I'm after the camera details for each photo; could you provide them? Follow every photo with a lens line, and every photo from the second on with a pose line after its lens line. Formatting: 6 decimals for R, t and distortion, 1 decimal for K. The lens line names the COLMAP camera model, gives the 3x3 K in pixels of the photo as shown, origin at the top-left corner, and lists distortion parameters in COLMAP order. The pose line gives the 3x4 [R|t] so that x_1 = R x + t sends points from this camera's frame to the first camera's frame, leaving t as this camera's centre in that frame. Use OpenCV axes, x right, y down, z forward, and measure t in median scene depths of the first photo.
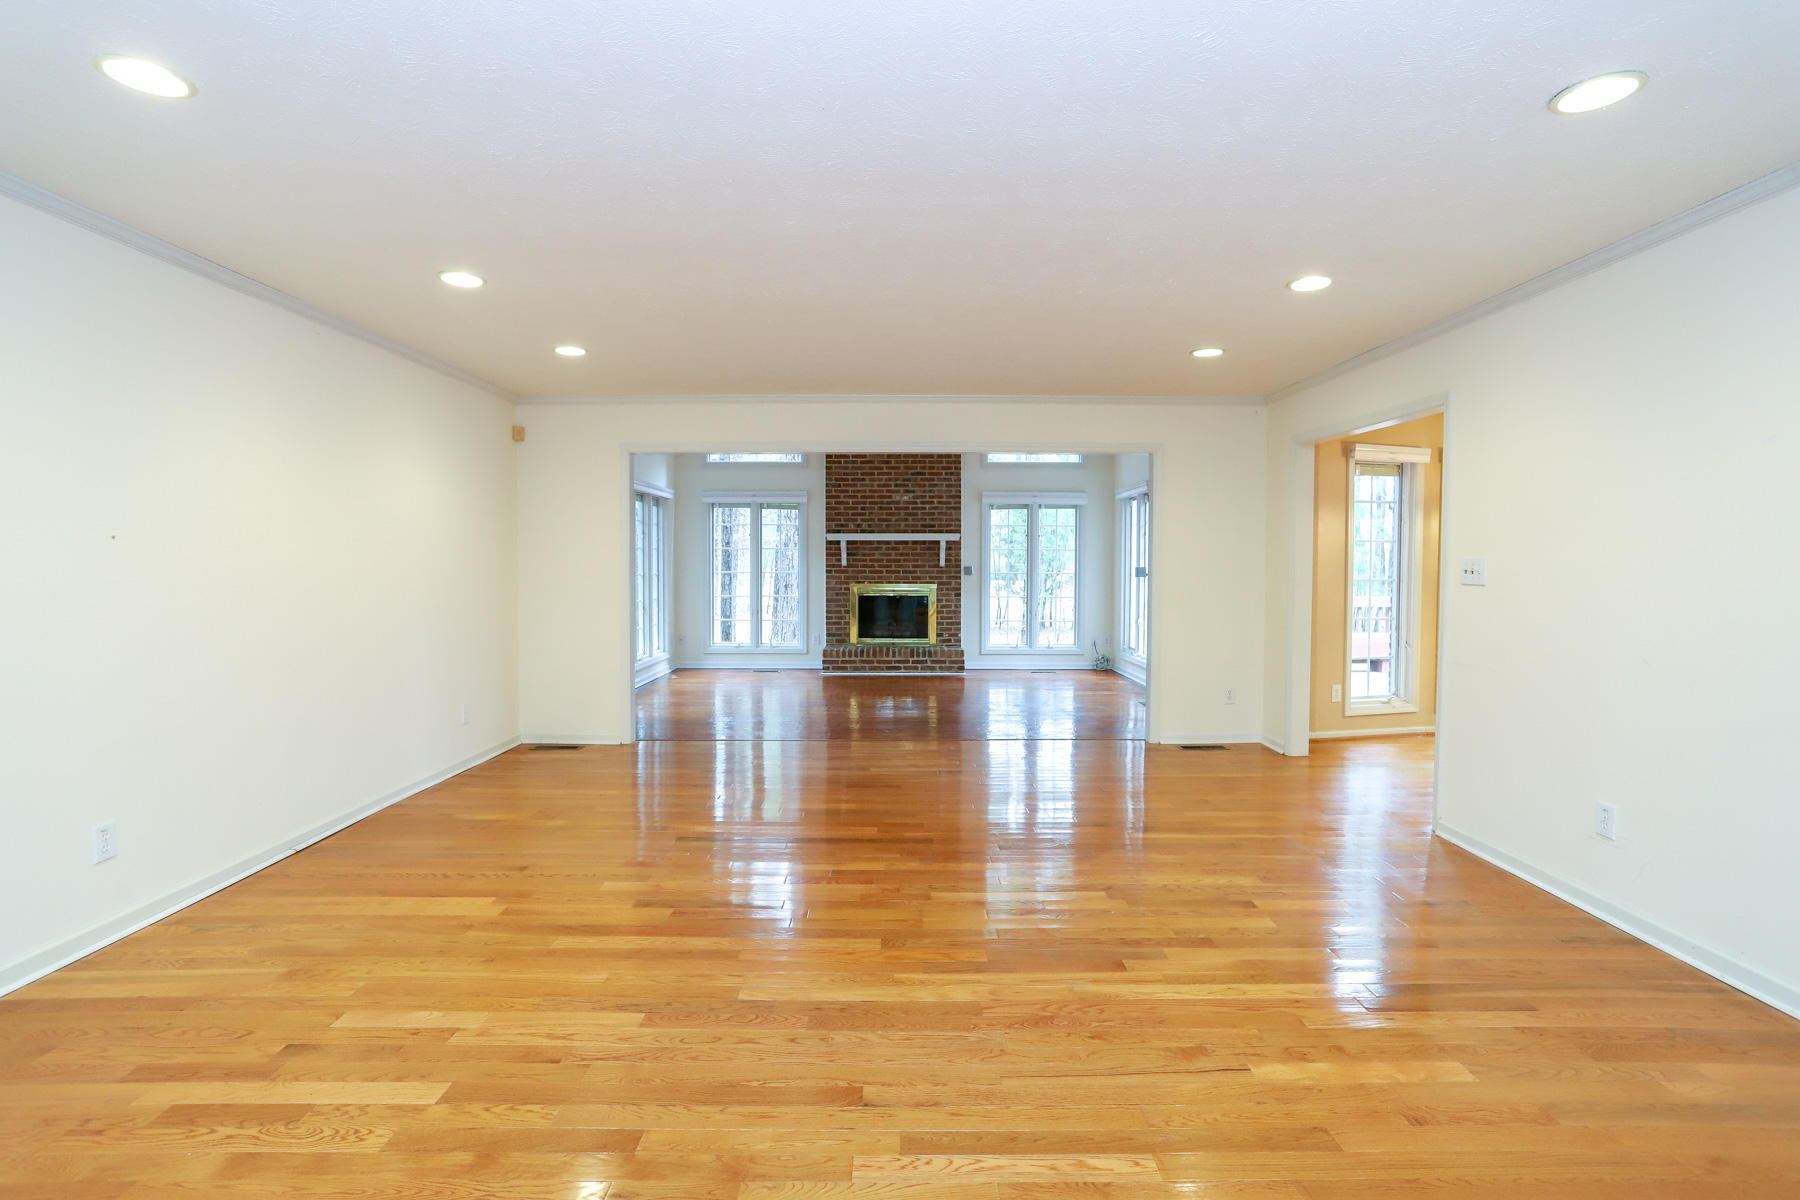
lens RADIAL K [[870.2, 0, 904.2], [0, 870.2, 596.1], [0, 0, 1]] dist [-0.064802, 0.036164]
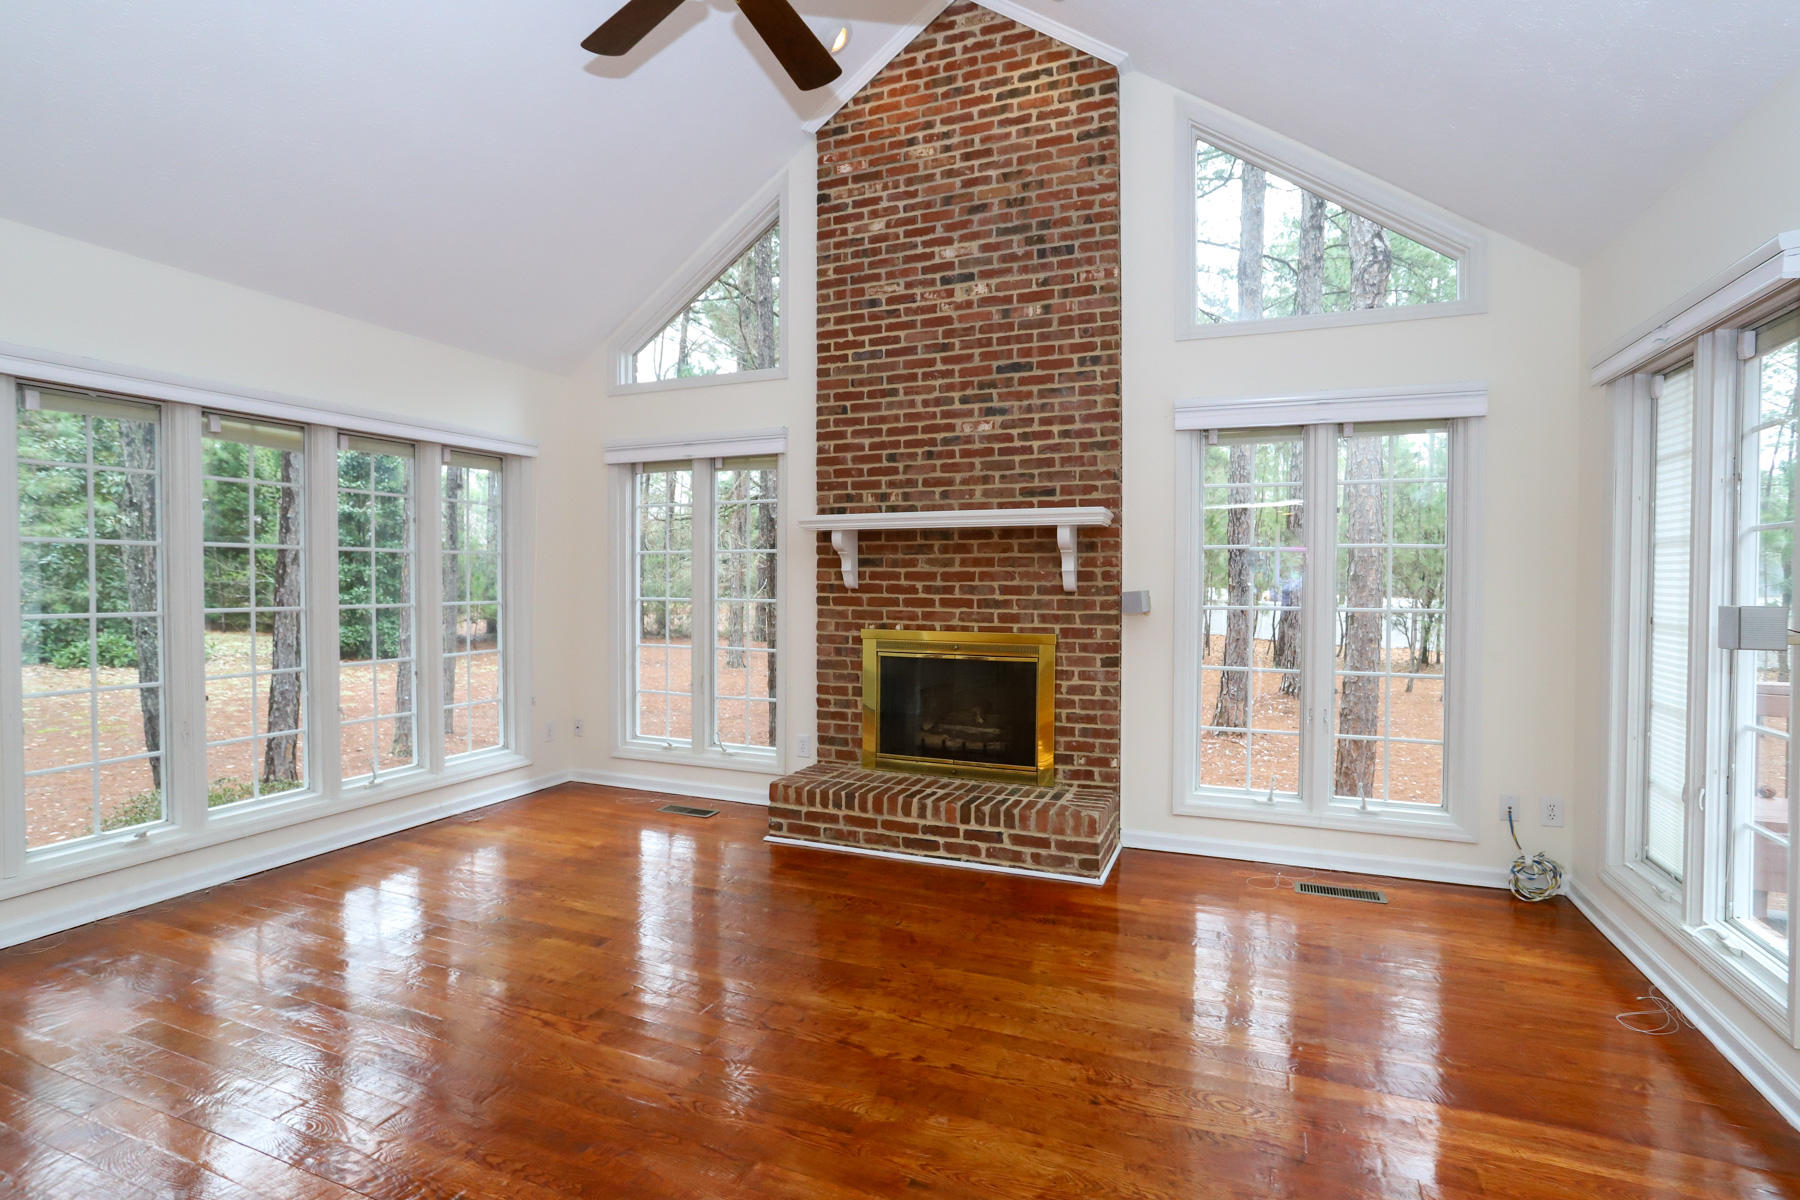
lens RADIAL K [[870.2, 0, 904.2], [0, 870.2, 596.1], [0, 0, 1]] dist [-0.064802, 0.036164]
pose [[0.923395, 0.007902, -0.383769, 0.126991], [-0.015581, 0.999736, -0.016905, -0.023681], [0.383534, 0.021589, 0.923274, 0.599005]]
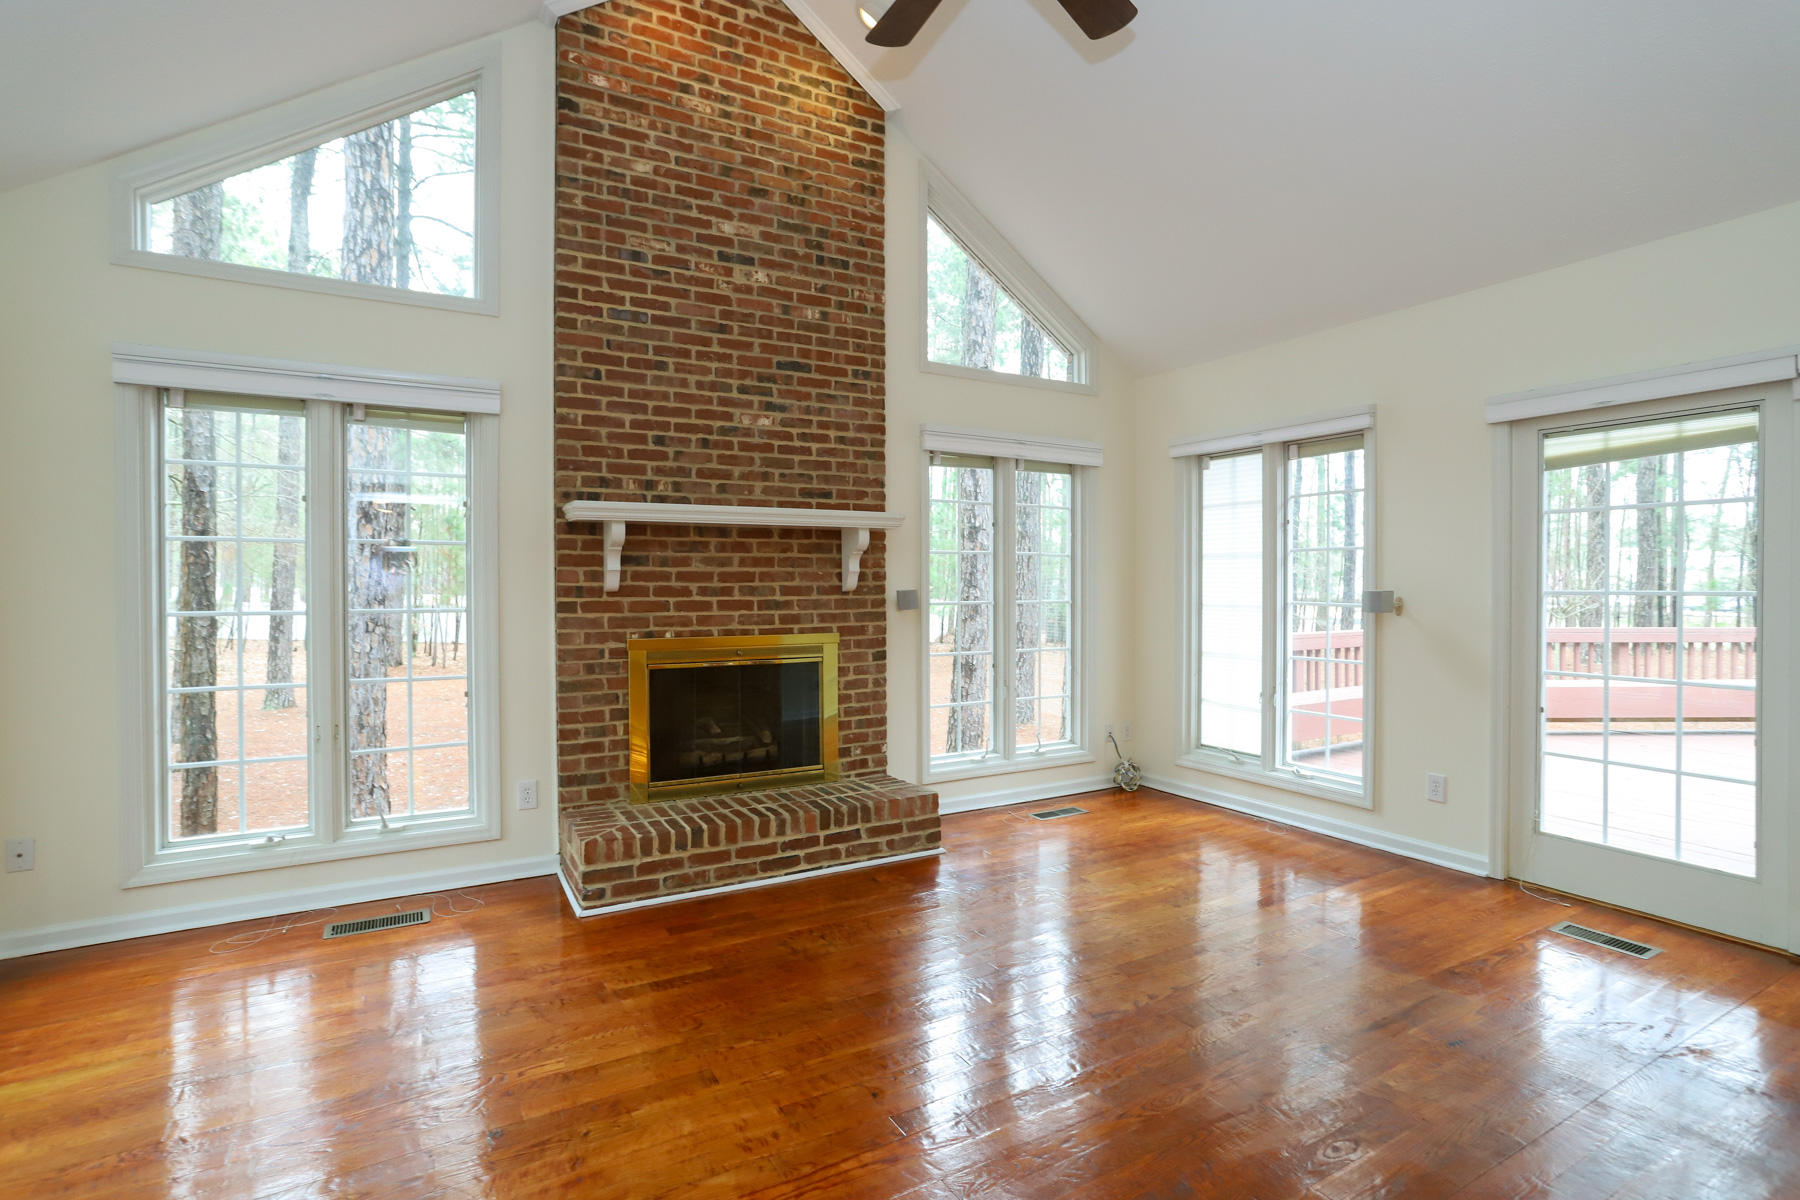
lens RADIAL K [[867.1, 0, 898.9], [0, 867.1, 593.6], [0, 0, 1]] dist [-0.066129, 0.046791]
pose [[0.871761, -0.009891, 0.489831, -0.141624], [0.021711, 0.999594, -0.018455, -0.024365], [-0.489450, 0.026723, 0.871622, 0.620829]]
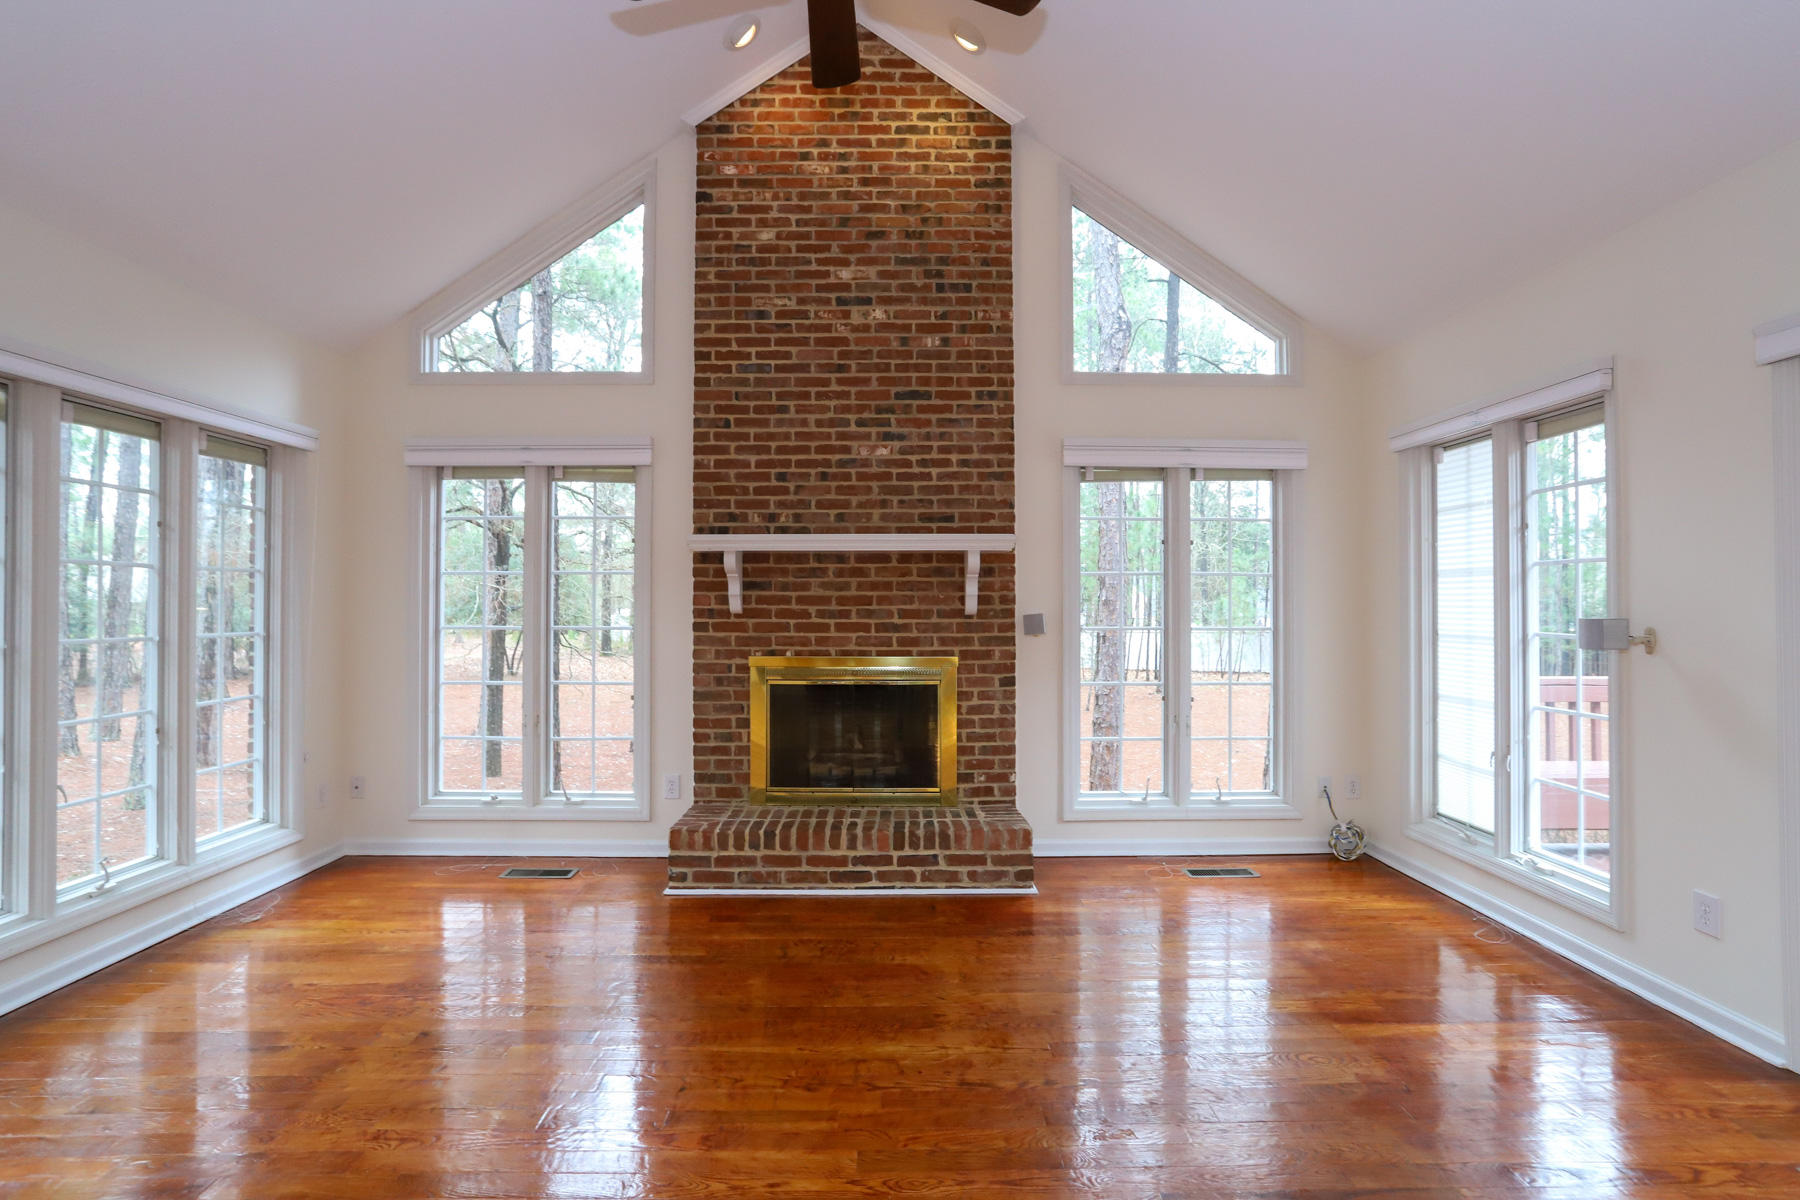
lens RADIAL K [[870.2, 0, 904.2], [0, 870.2, 596.1], [0, 0, 1]] dist [-0.064802, 0.036164]
pose [[0.999938, -0.001927, 0.010951, 0.007126], [0.002468, 0.998765, -0.049625, -0.022096], [-0.010842, 0.049649, 0.998708, 0.582254]]
